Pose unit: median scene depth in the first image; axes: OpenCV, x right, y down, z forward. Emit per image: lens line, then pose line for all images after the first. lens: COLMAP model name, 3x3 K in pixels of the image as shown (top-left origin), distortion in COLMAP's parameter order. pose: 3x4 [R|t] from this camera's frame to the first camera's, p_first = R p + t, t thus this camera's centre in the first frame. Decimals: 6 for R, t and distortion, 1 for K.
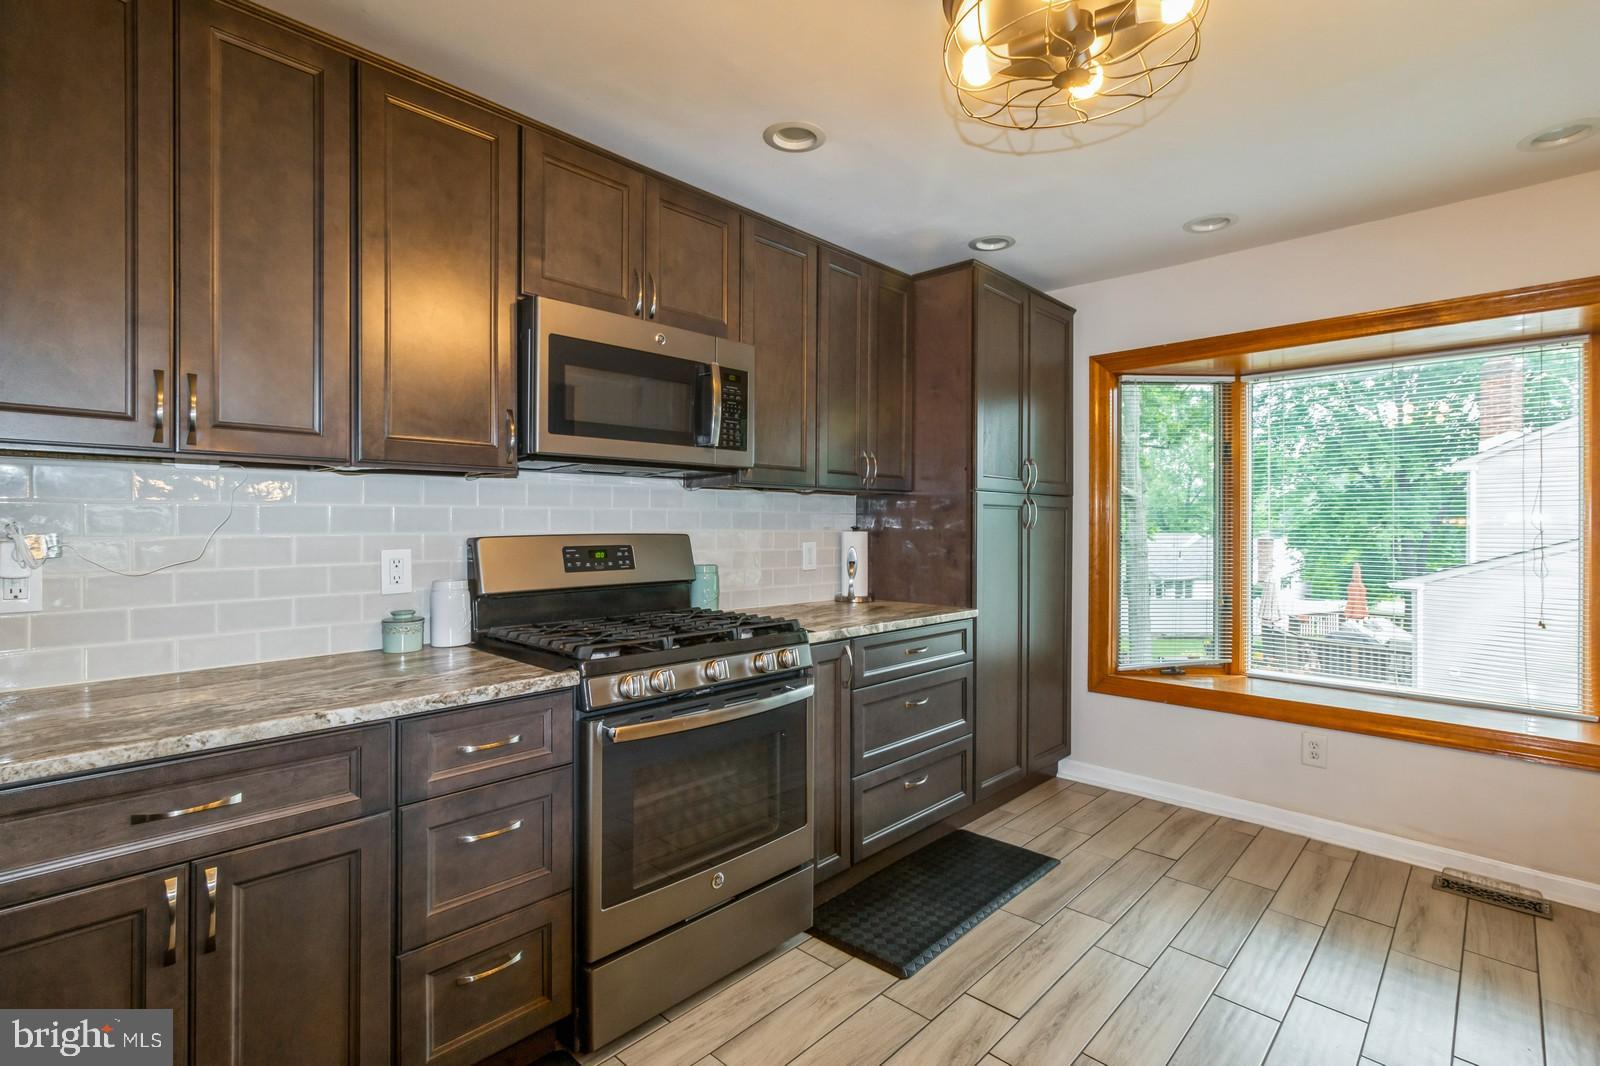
lens RADIAL K [[738.4, 0, 796.8], [0, 738.4, 525.8], [0, 0, 1]] dist [-0.001808, -0.001900]
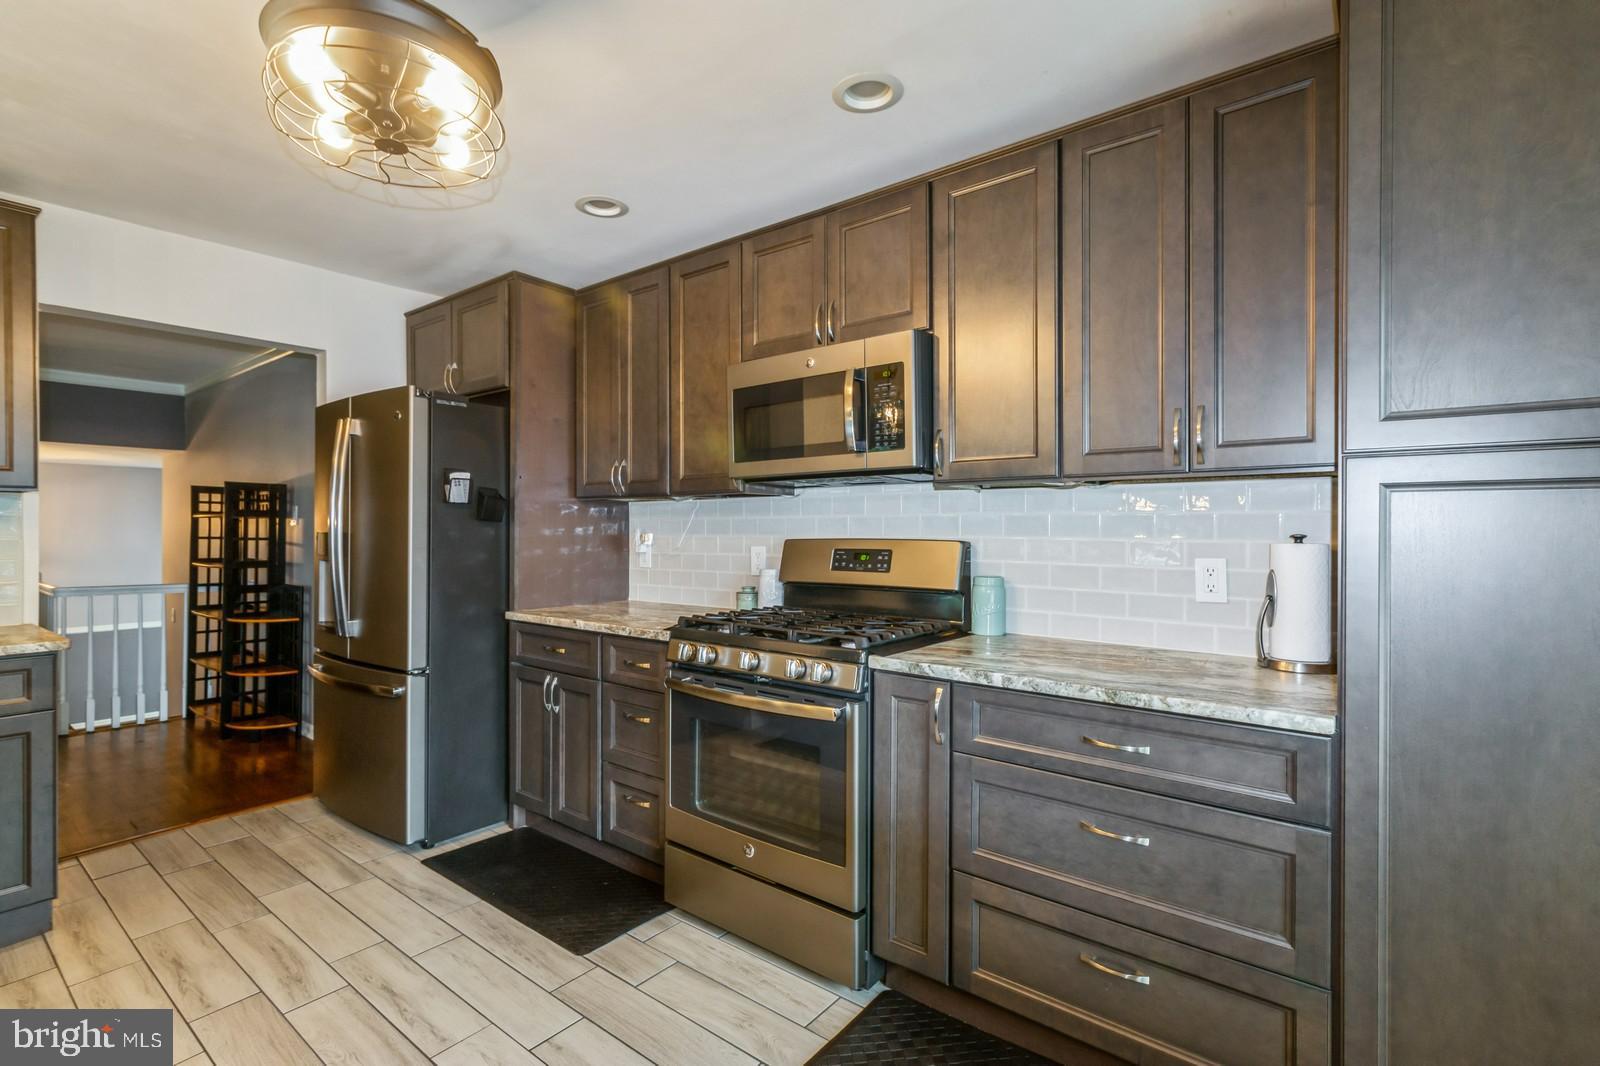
lens RADIAL K [[738.4, 0, 802.4], [0, 738.4, 528.9], [0, 0, 1]] dist [-0.001808, -0.001900]
pose [[0.102766, -0.001674, -0.994704, 0.706409], [-0.005625, 0.999982, -0.002264, -0.000286], [0.994690, 0.005828, 0.102755, 0.676958]]
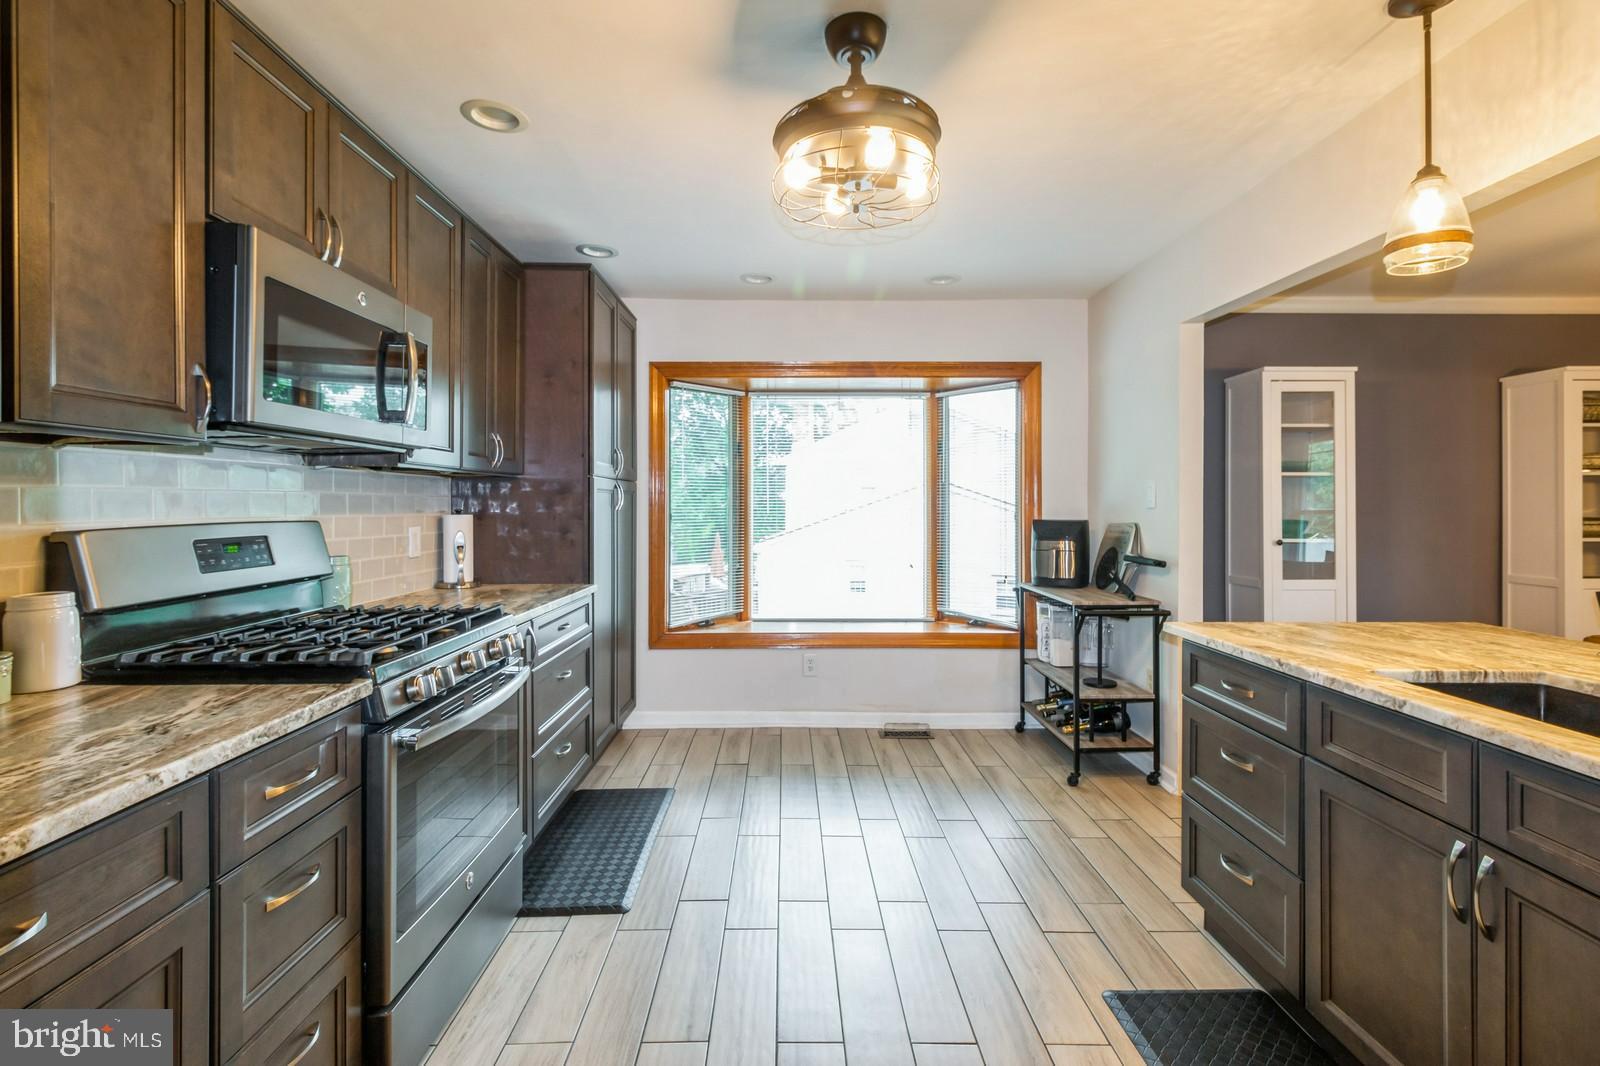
lens RADIAL K [[738.4, 0, 792.3], [0, 738.4, 501.4], [0, 0, 1]] dist [-0.001808, -0.001900]
pose [[0.712551, -0.001678, 0.701619, -0.336682], [0.005183, 0.999982, -0.002872, -0.005317], [-0.701601, 0.005683, 0.712547, 0.013847]]
